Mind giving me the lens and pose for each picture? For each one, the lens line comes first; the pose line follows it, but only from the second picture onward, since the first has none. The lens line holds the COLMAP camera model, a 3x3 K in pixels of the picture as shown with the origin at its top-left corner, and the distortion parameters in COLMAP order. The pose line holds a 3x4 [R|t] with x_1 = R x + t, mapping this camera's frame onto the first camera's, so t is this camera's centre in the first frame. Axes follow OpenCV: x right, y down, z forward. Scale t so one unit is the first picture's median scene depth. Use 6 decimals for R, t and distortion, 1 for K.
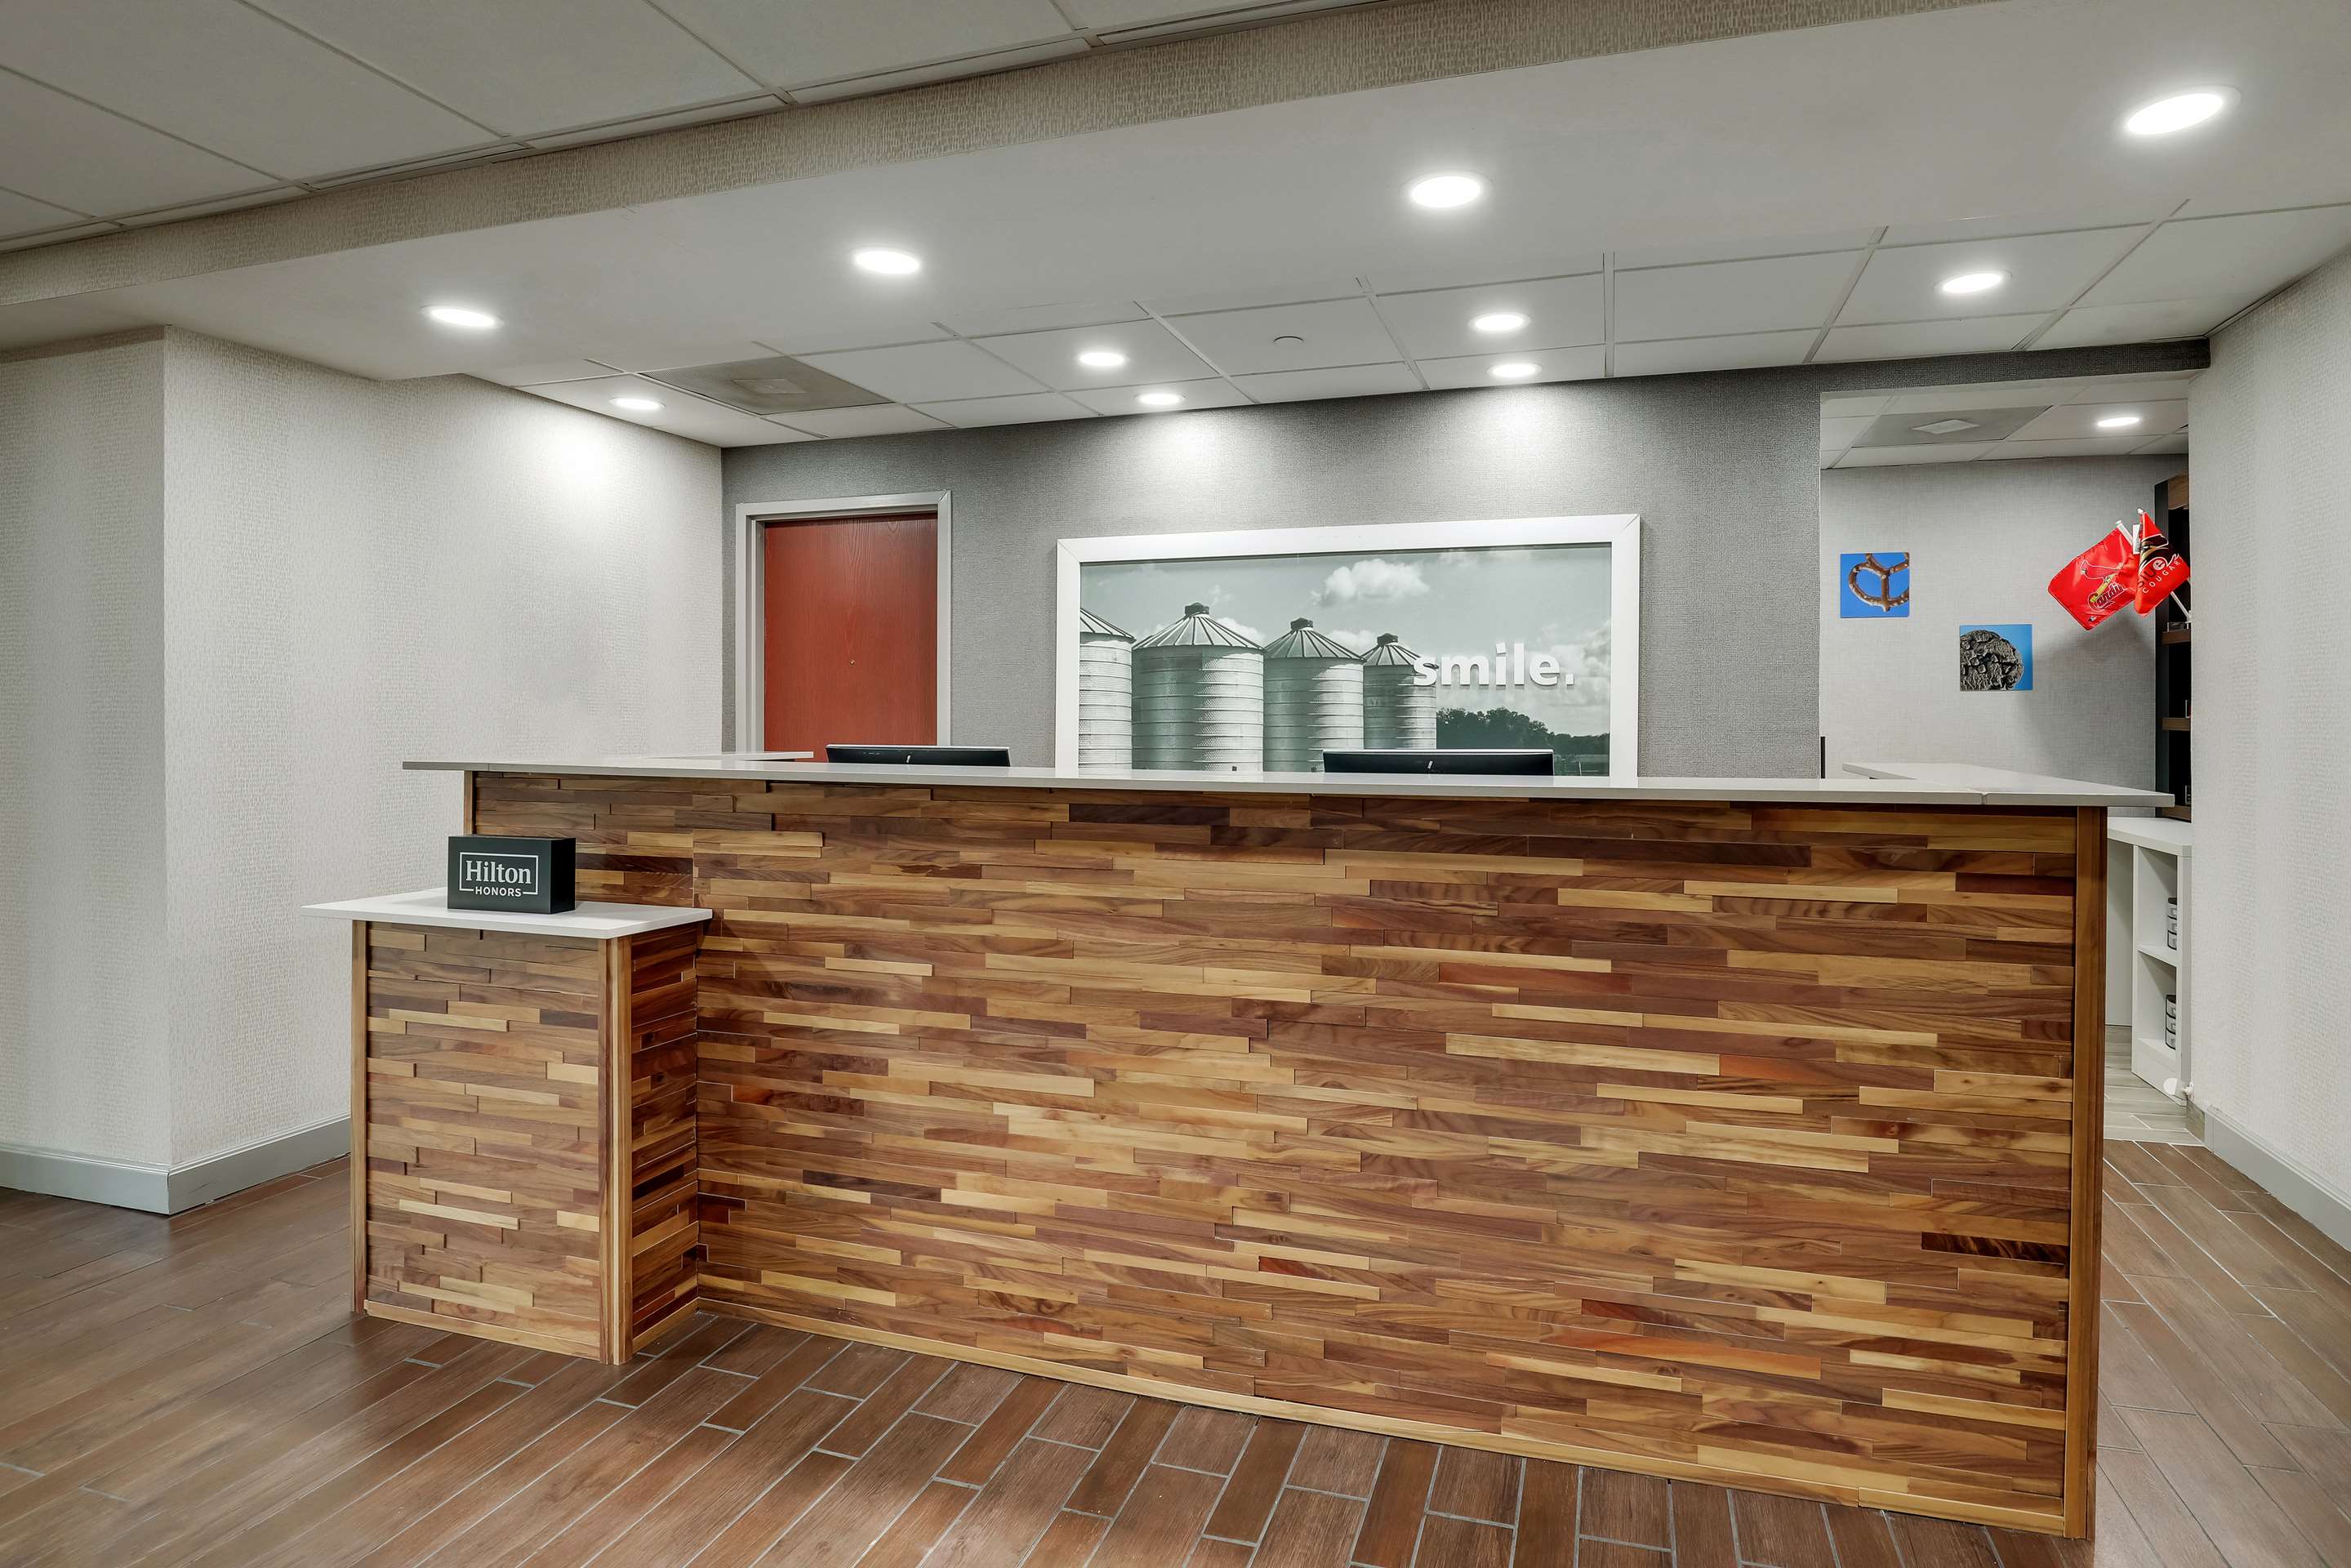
lens RADIAL K [[1184.3, 0, 1278.0], [0, 1184.3, 717.9], [0, 0, 1]] dist [-0.033652, 0.002461]
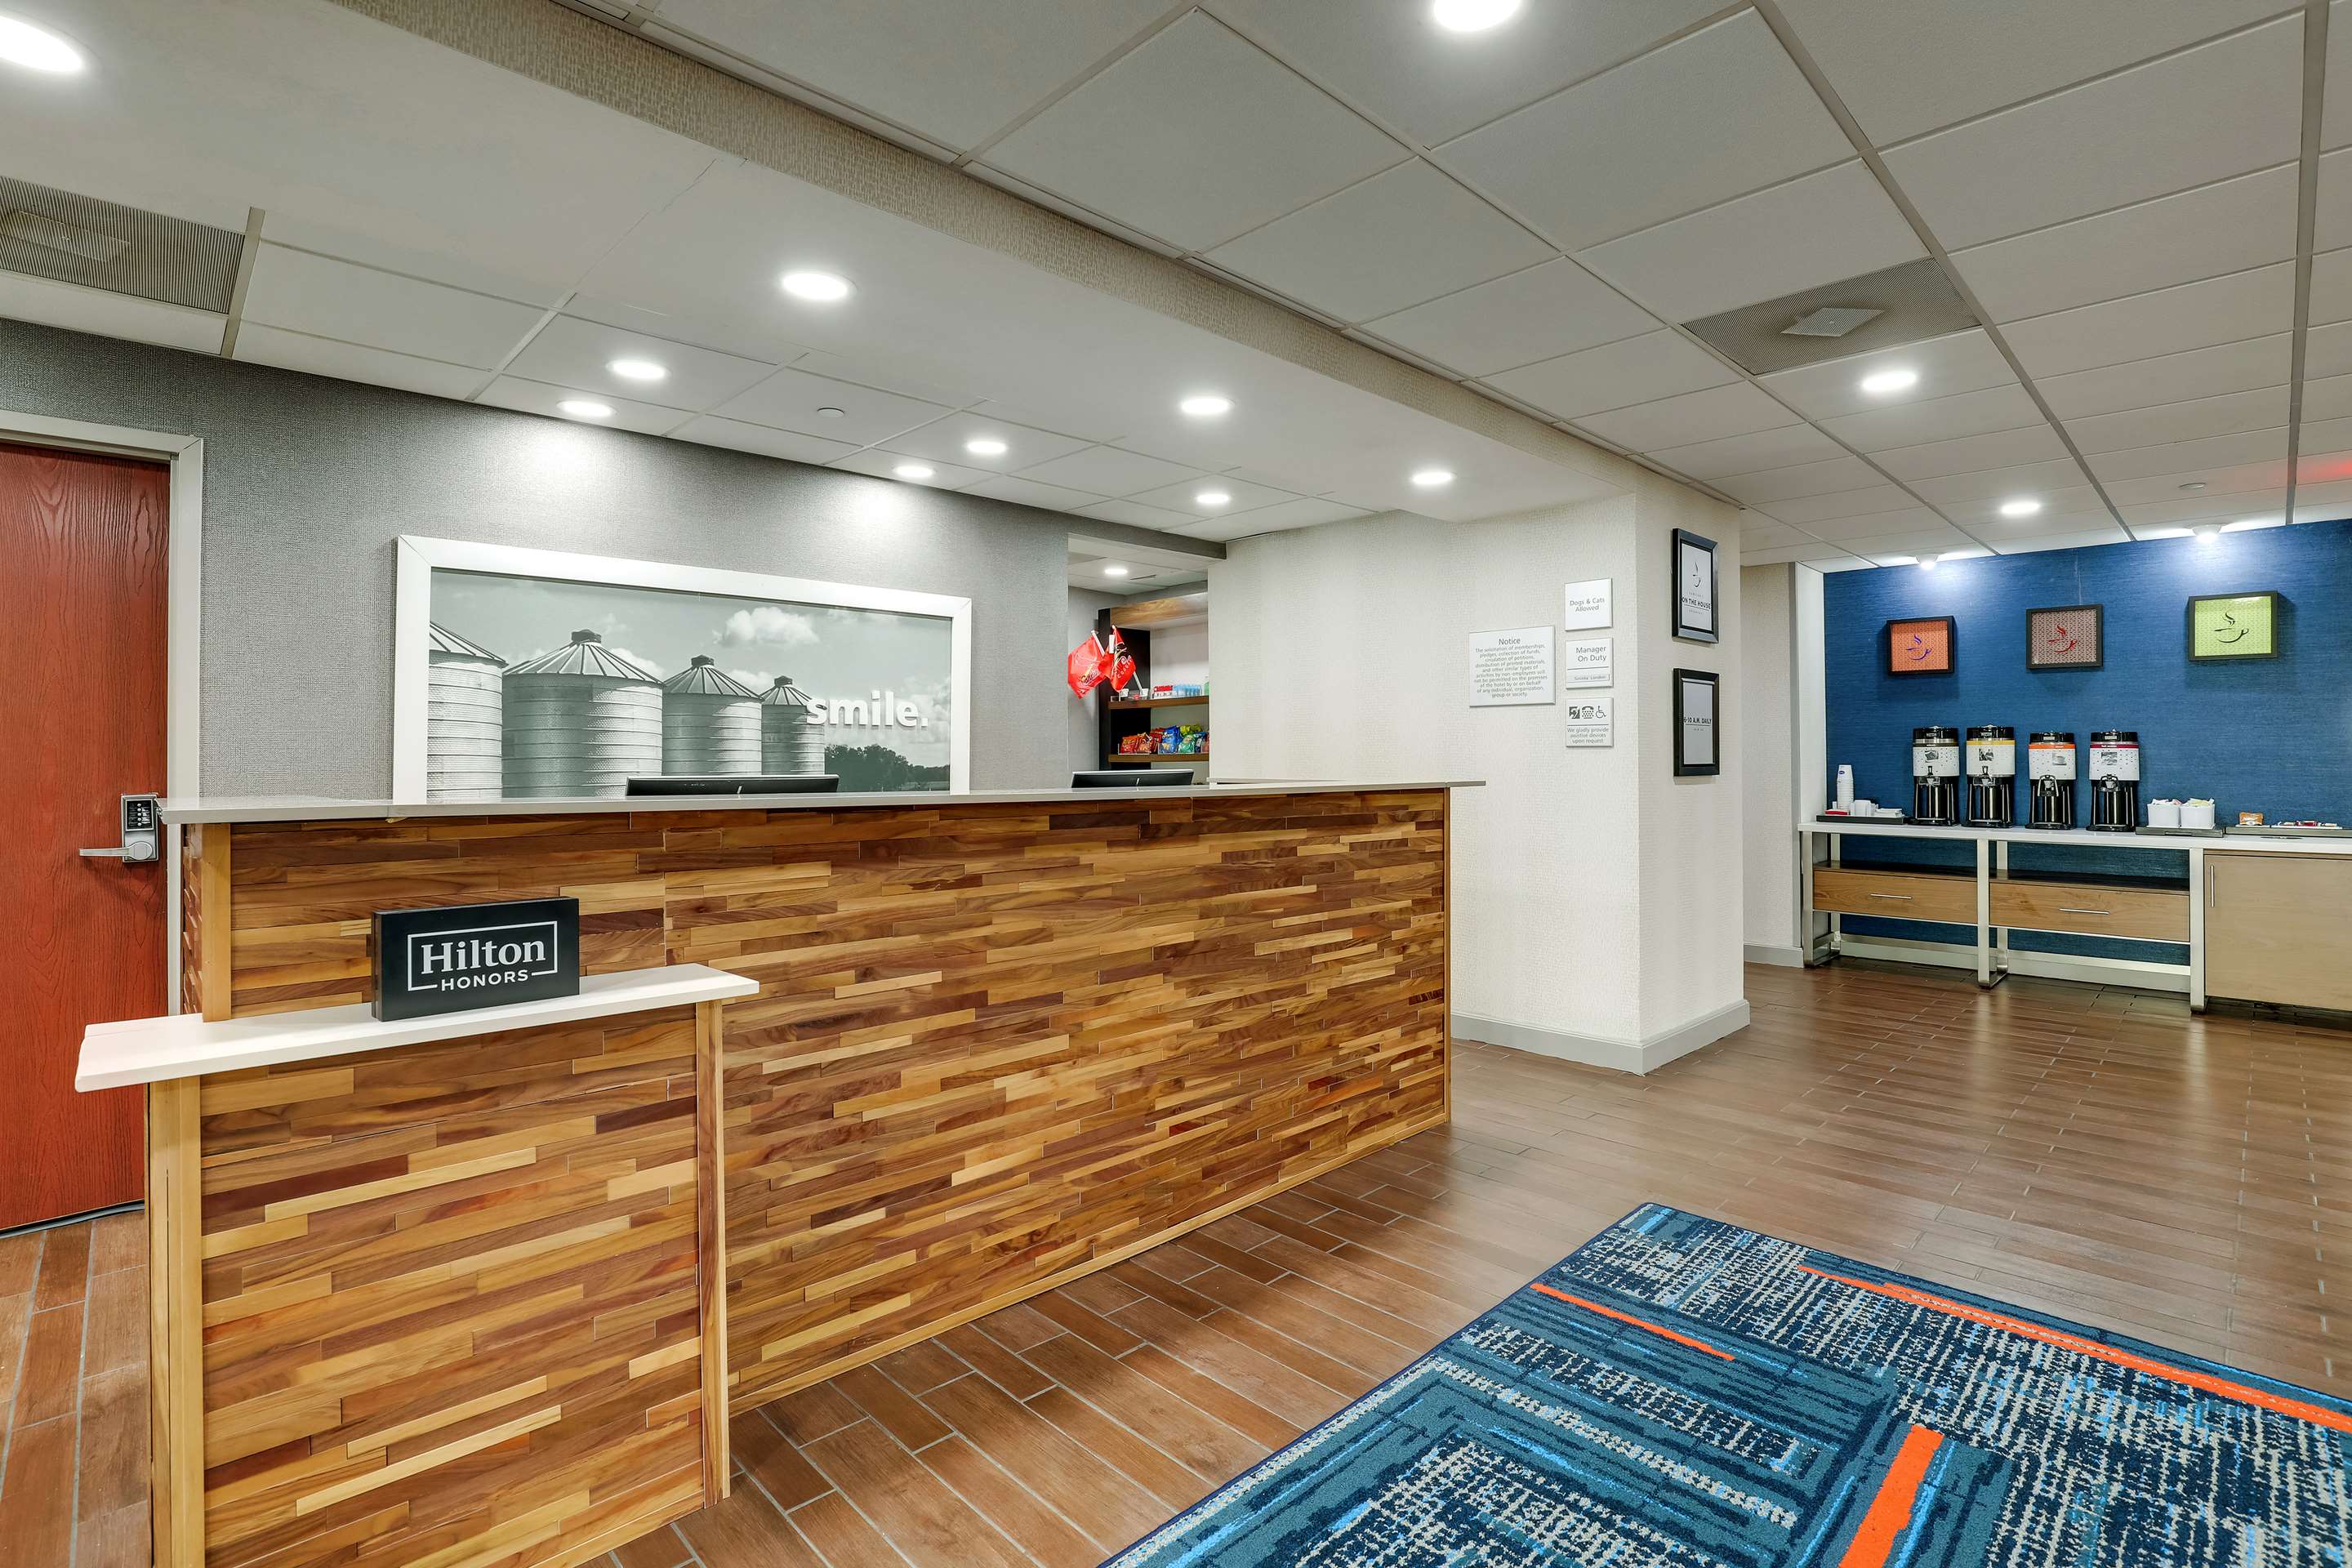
lens RADIAL K [[1114.2, 0, 1173.5], [0, 1114.2, 748.6], [0, 0, 1]] dist [-0.035071, 0.005939]
pose [[0.497924, 0.006636, 0.867195, -1.051141], [0.005740, 0.999924, -0.010947, 0.015924], [-0.867202, 0.010429, 0.497848, 0.293039]]
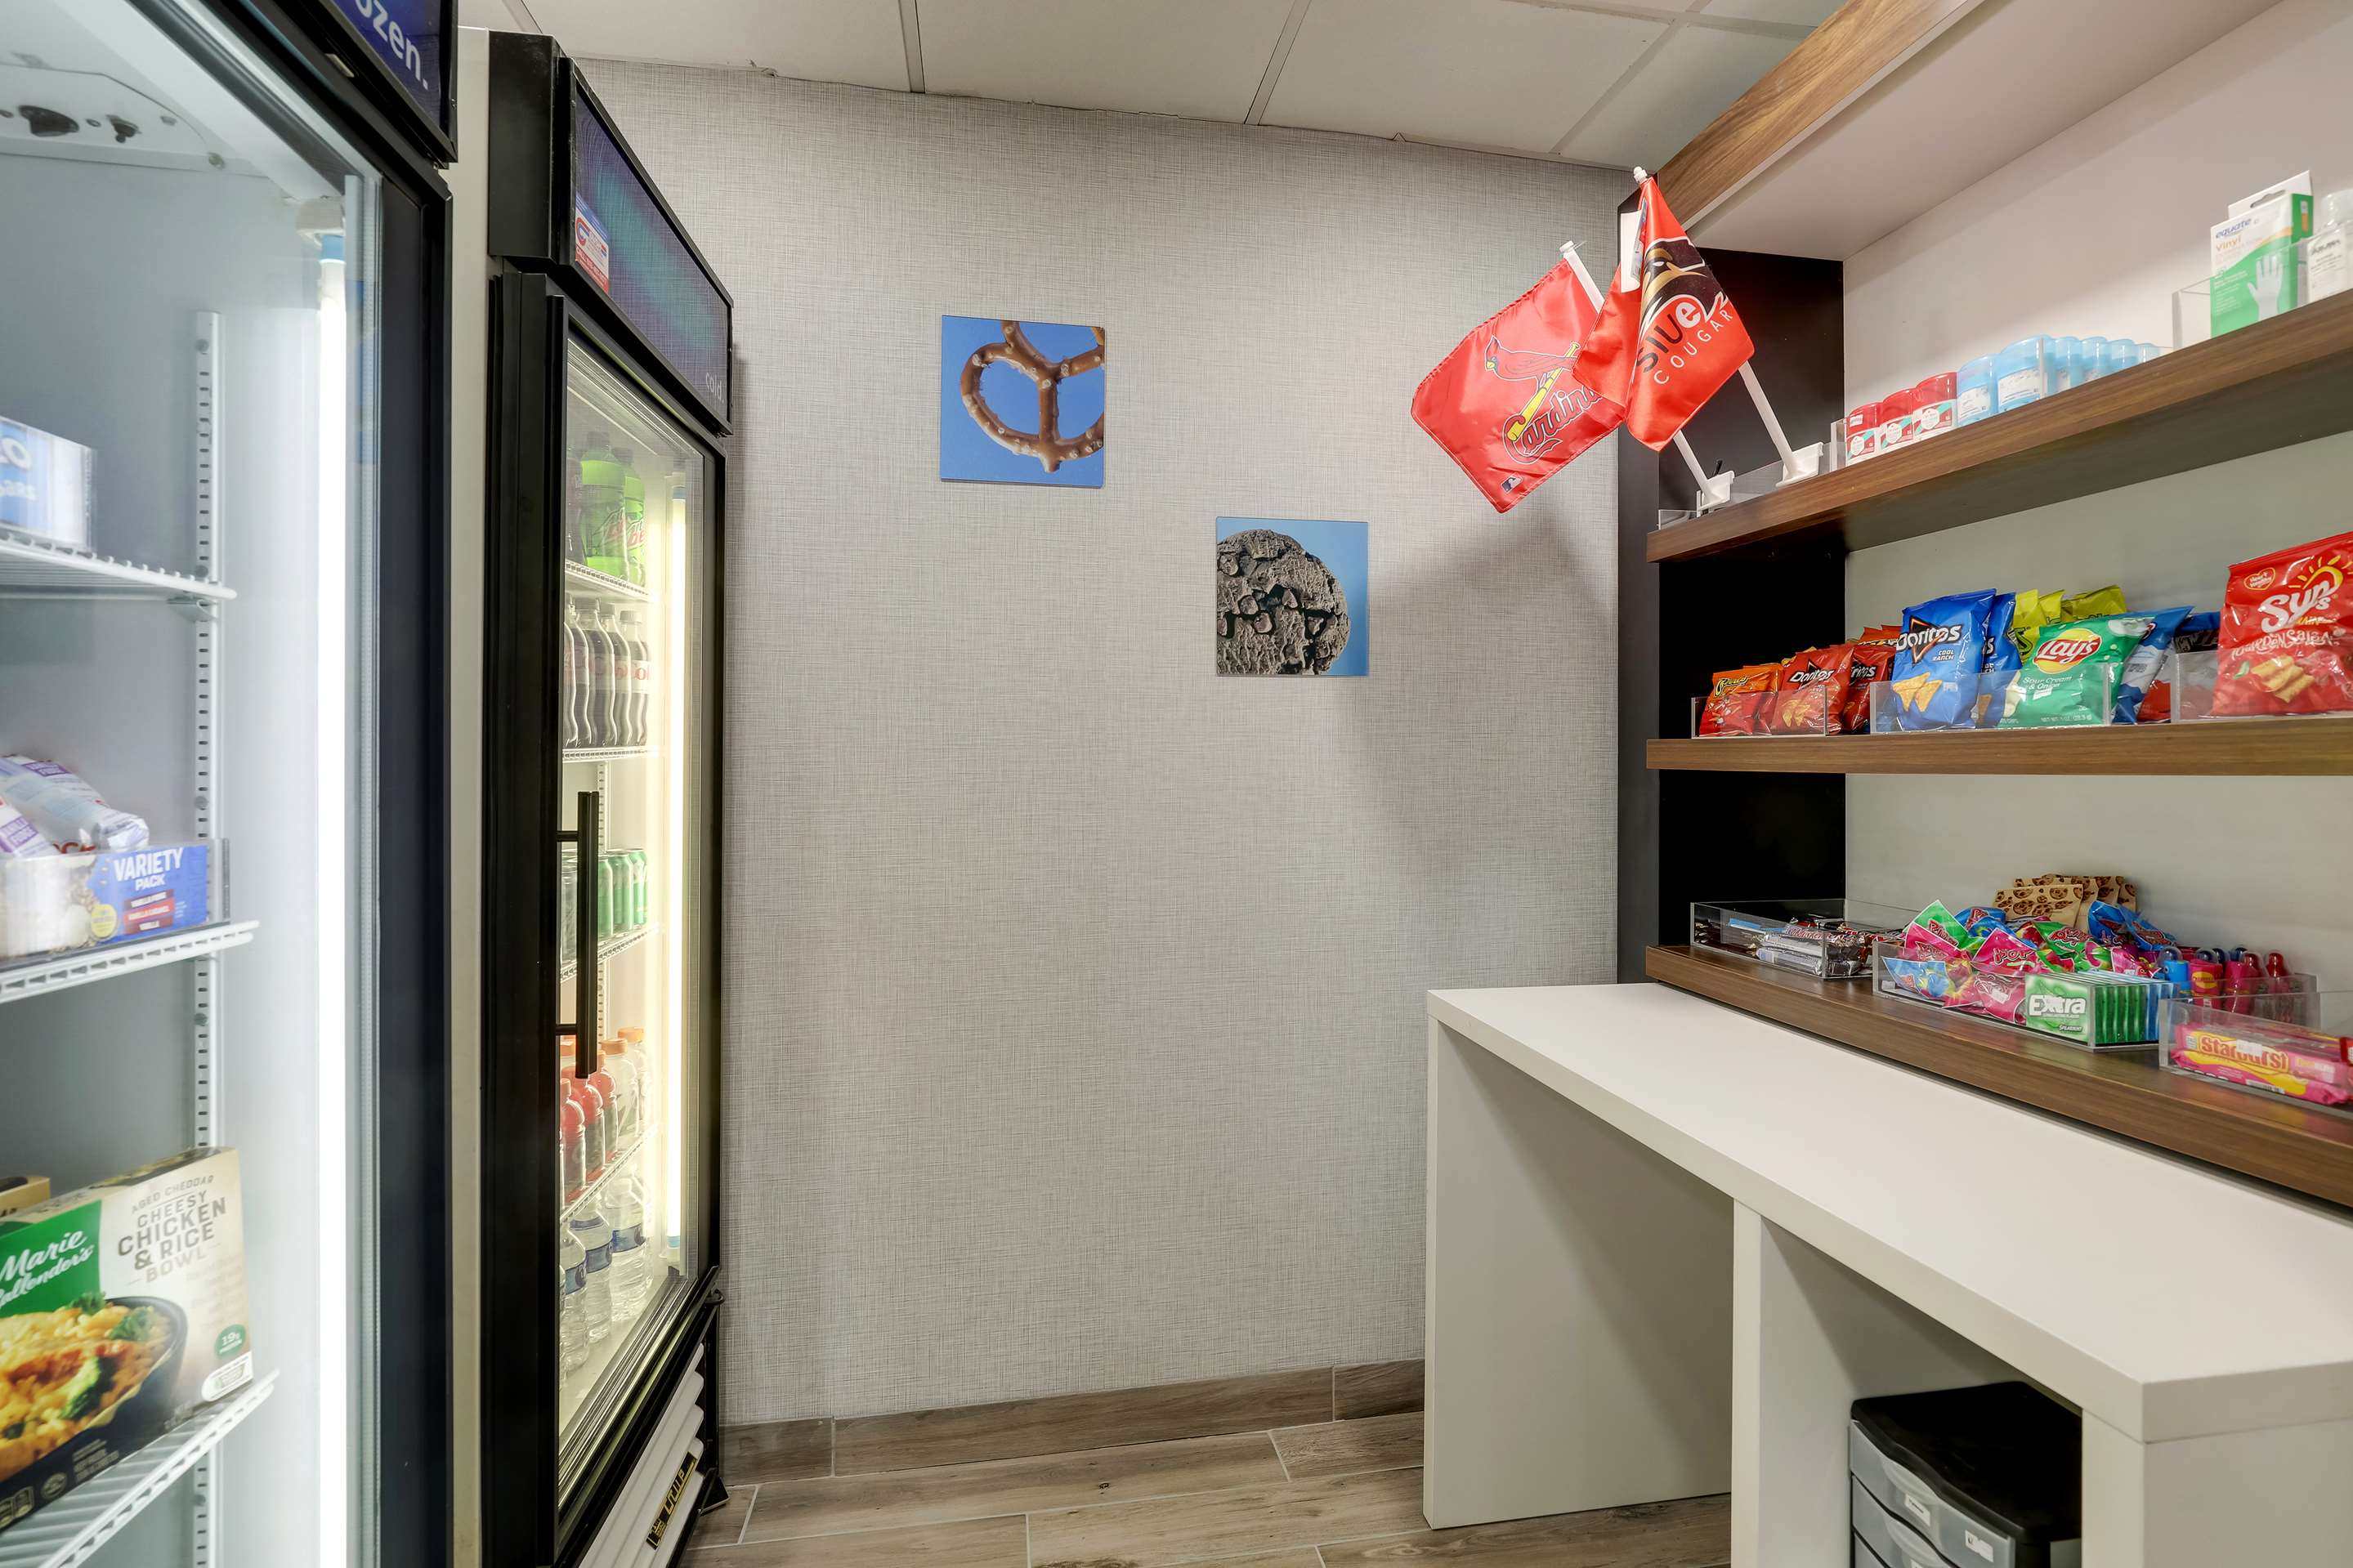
lens RADIAL K [[1114.5, 0, 1167.6], [0, 1114.5, 742.6], [0, 0, 1]] dist [-0.035071, 0.005939]
pose [[0.906835, 0.007113, 0.421426, 0.864562], [-0.003461, 0.999950, -0.009430, 0.009808], [-0.421472, 0.007092, 0.906814, 1.402300]]
